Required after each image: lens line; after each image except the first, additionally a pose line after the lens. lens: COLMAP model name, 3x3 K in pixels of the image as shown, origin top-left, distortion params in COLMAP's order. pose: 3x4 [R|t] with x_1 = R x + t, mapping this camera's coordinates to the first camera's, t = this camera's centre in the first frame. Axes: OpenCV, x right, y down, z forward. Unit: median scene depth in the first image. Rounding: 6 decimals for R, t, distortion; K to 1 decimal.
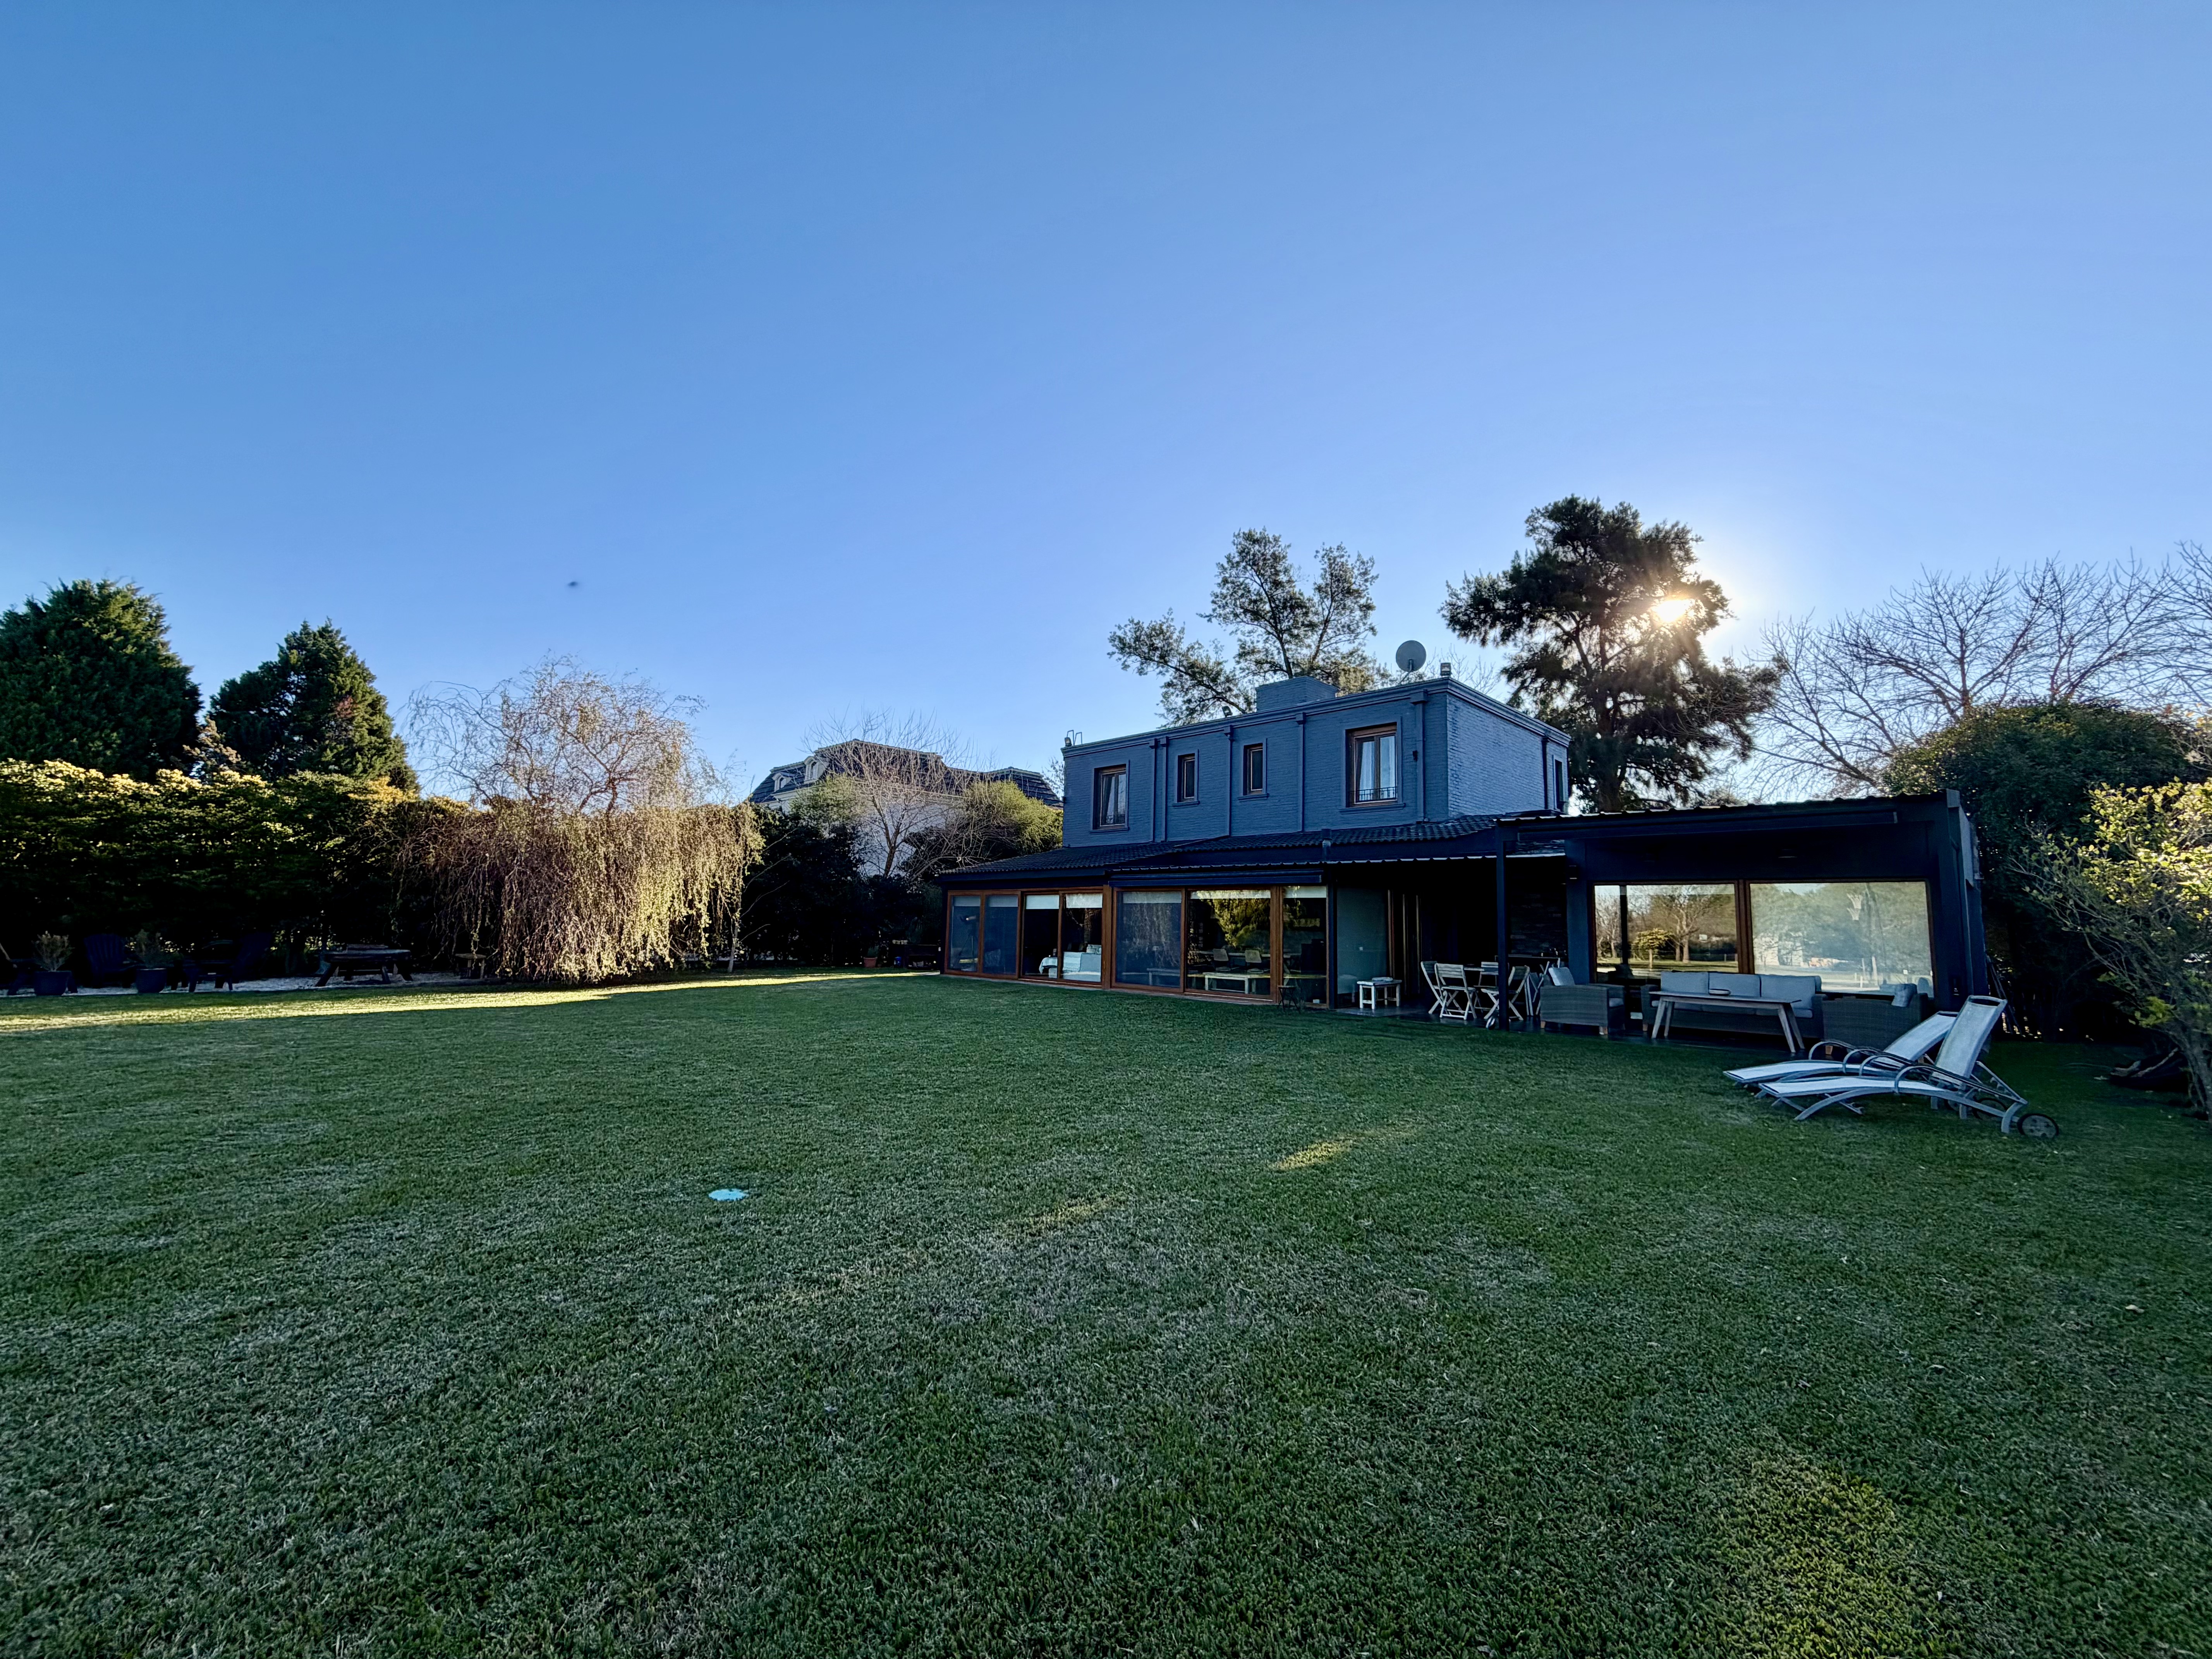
lens RADIAL K [[880.0, 0, 1098.7], [0, 880.0, 827.5], [0, 0, 1]] dist [-0.000952, 0.000338]
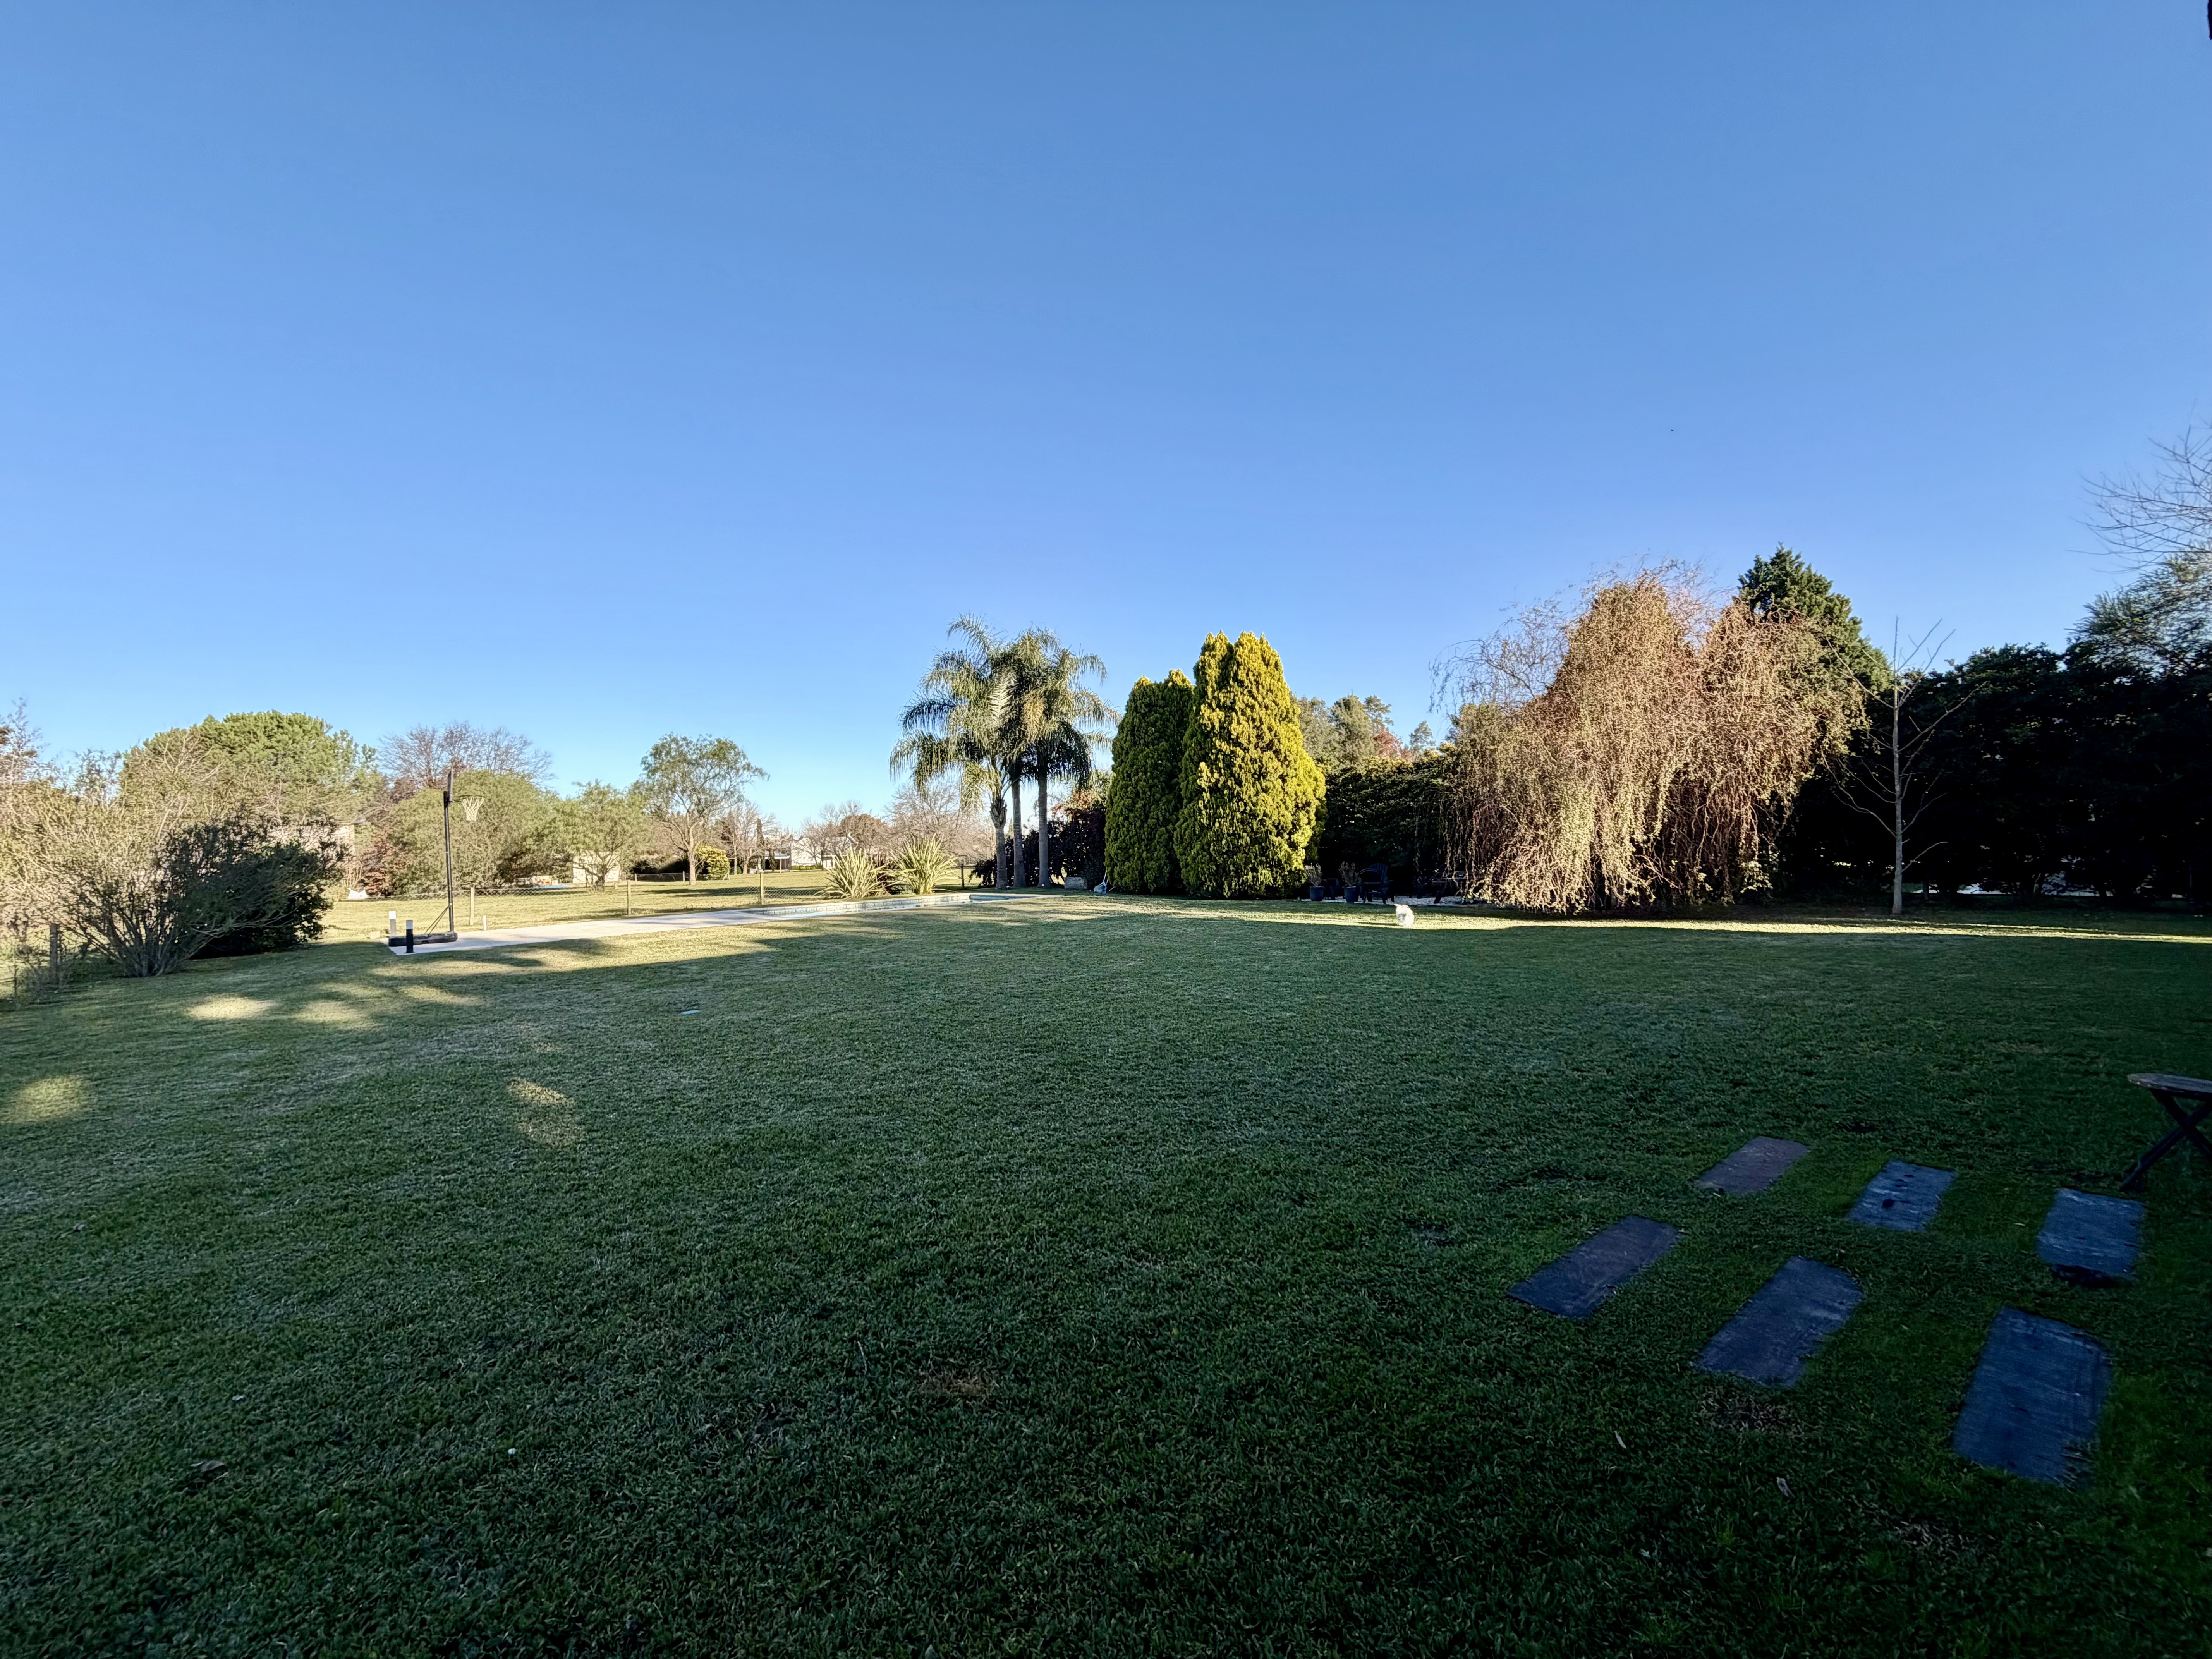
lens RADIAL K [[881.7, 0, 1100.8], [0, 881.7, 829.8], [0, 0, 1]] dist [0.000746, 0.000056]
pose [[-0.097364, -0.035009, -0.994633, 0.503951], [0.136280, 0.989499, -0.048168, 0.077202], [0.985874, -0.140238, -0.091571, 0.733756]]
